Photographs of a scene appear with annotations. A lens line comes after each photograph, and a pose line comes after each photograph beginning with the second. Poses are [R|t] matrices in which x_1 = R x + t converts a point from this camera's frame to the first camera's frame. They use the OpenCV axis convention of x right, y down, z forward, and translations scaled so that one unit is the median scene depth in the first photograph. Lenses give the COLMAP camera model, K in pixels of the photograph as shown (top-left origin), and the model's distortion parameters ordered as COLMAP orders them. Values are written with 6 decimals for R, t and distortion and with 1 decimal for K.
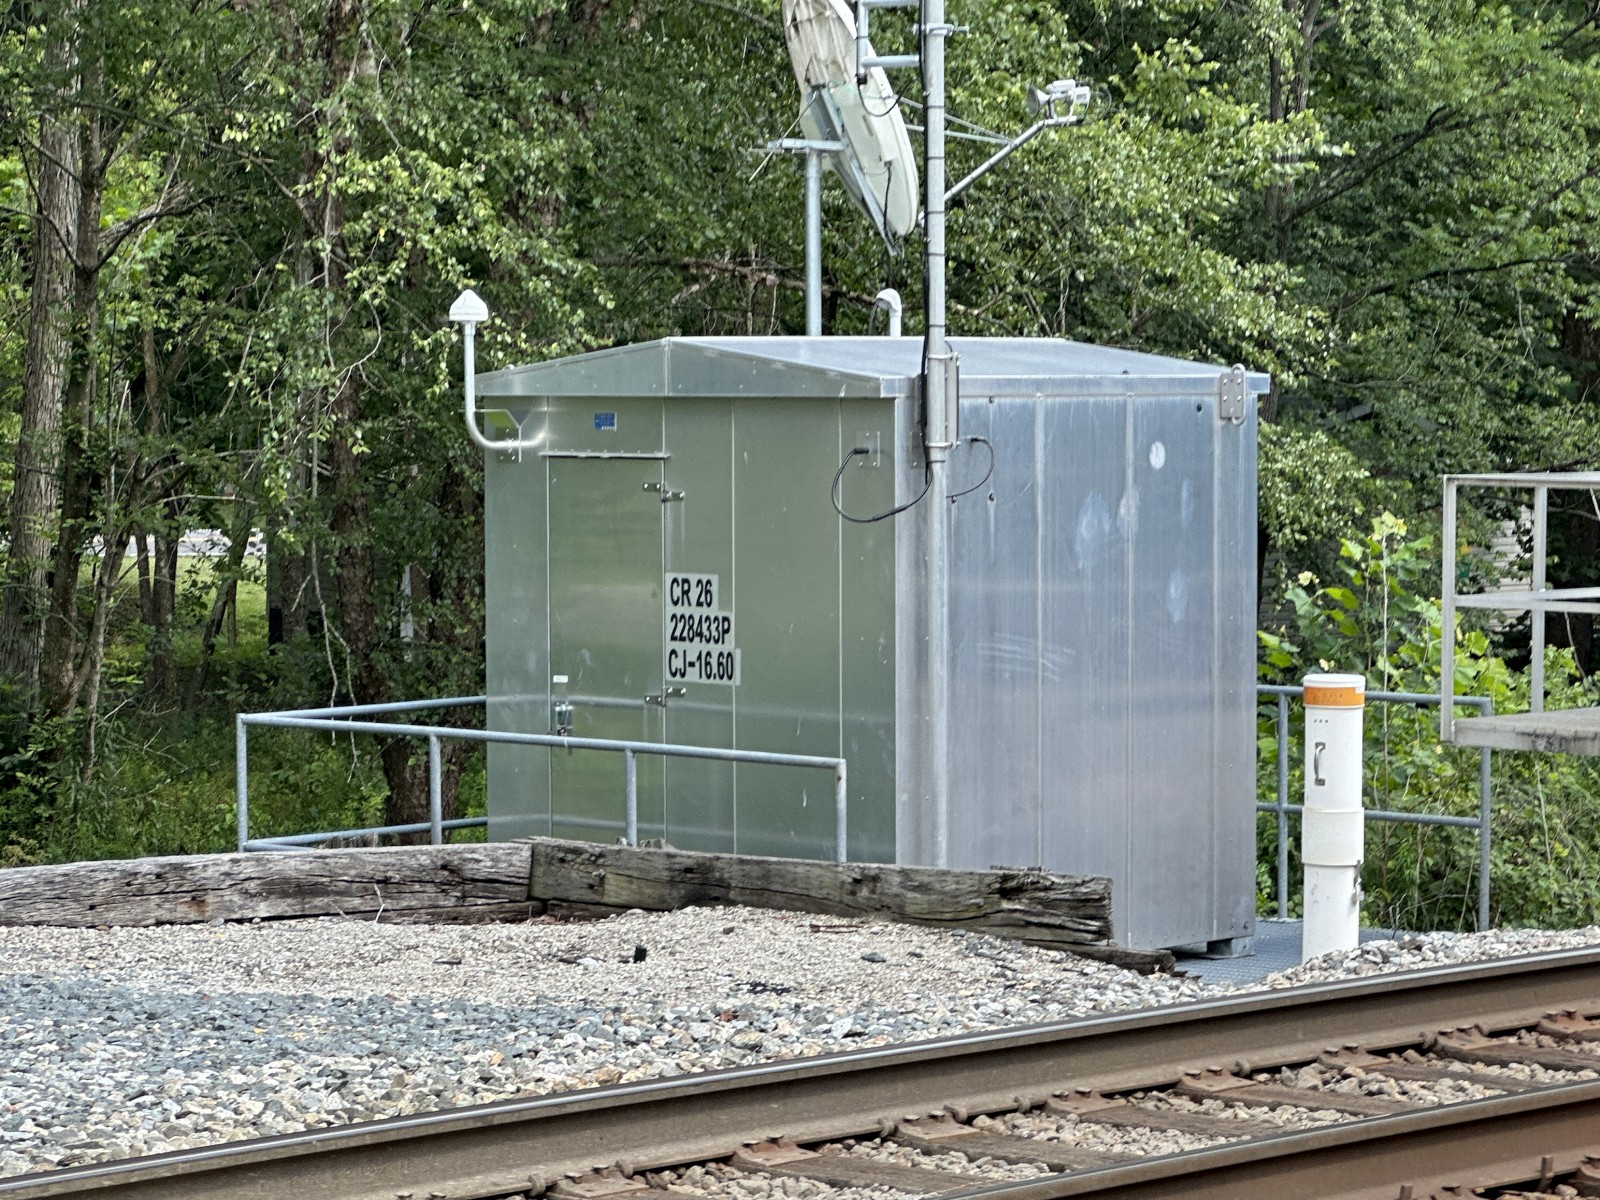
lens RADIAL K [[4794.0, 0, 800.0], [0, 4794.0, 600.0], [0, 0, 1]] dist [-0.034683, -0.218363]
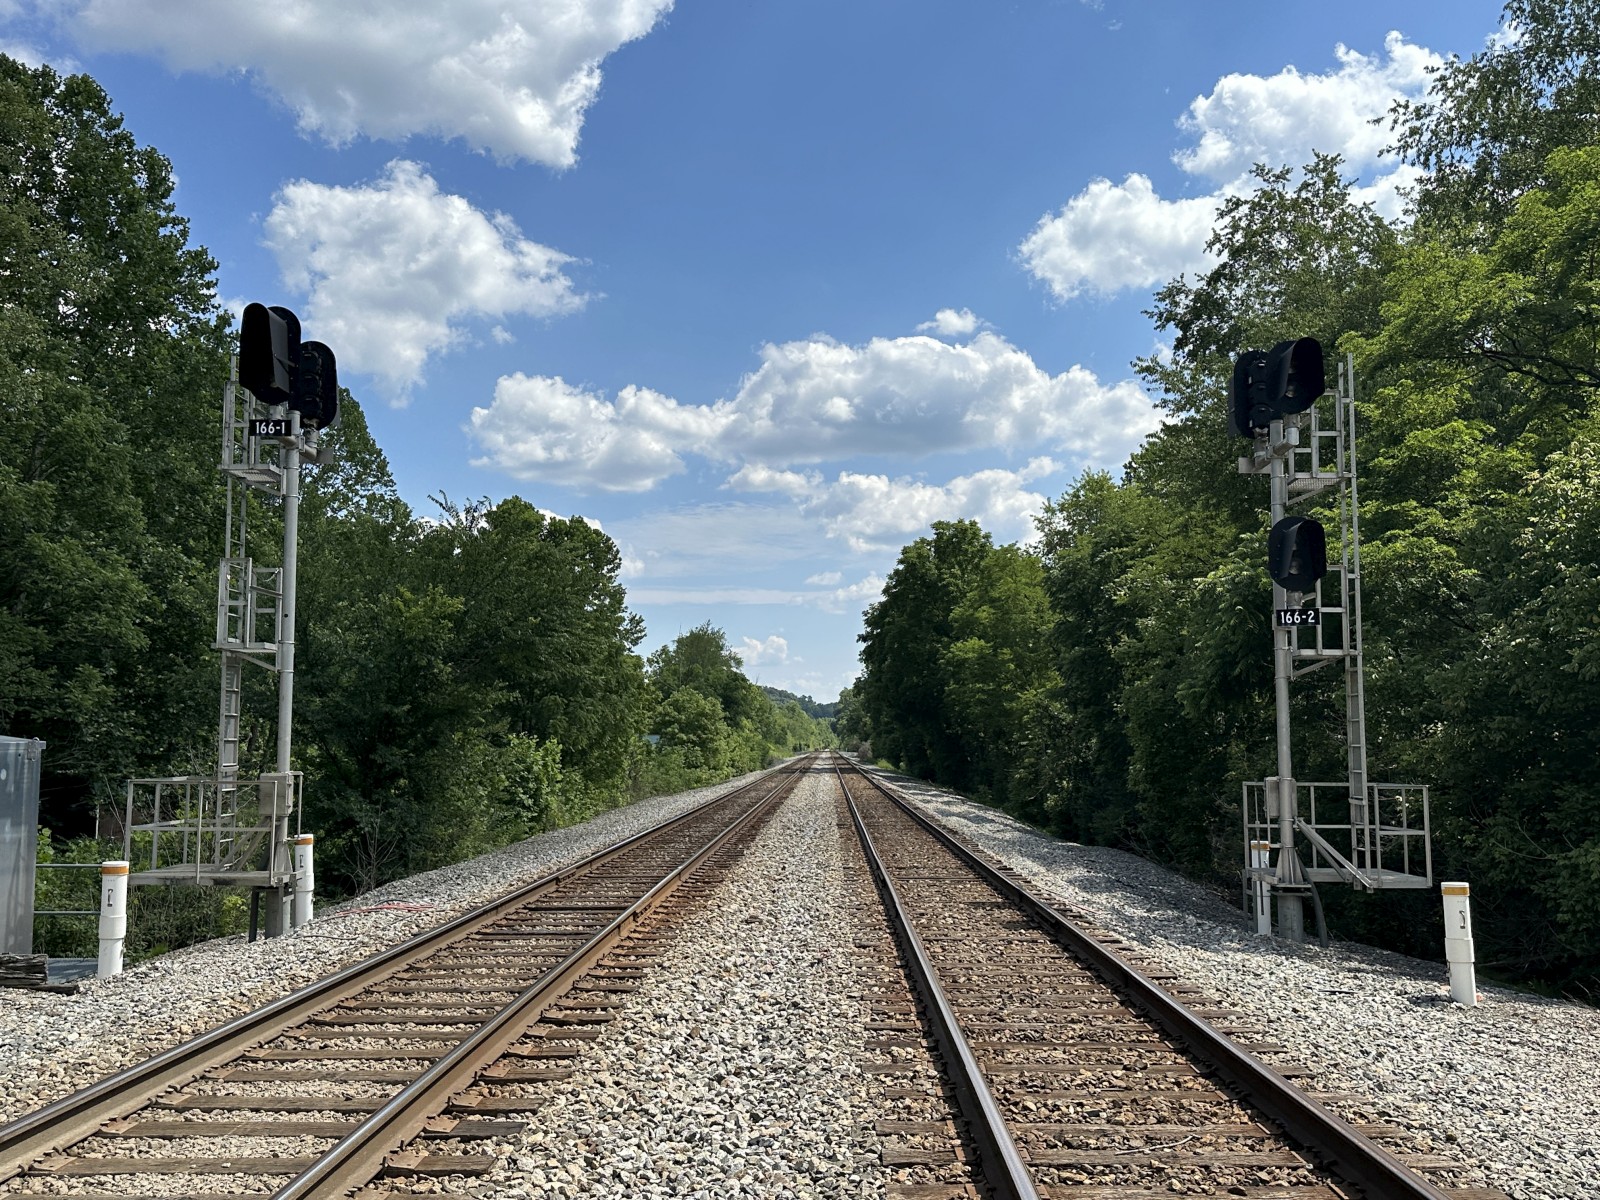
lens RADIAL K [[1395.3, 0, 800.0], [0, 1395.3, 600.0], [0, 0, 1]] dist [0.129766, -0.222314]
pose [[0.750474, 0.061759, 0.658008, -0.118953], [0.032311, 0.991005, -0.129864, -0.012190], [-0.660110, 0.118721, 0.741728, 0.187415]]
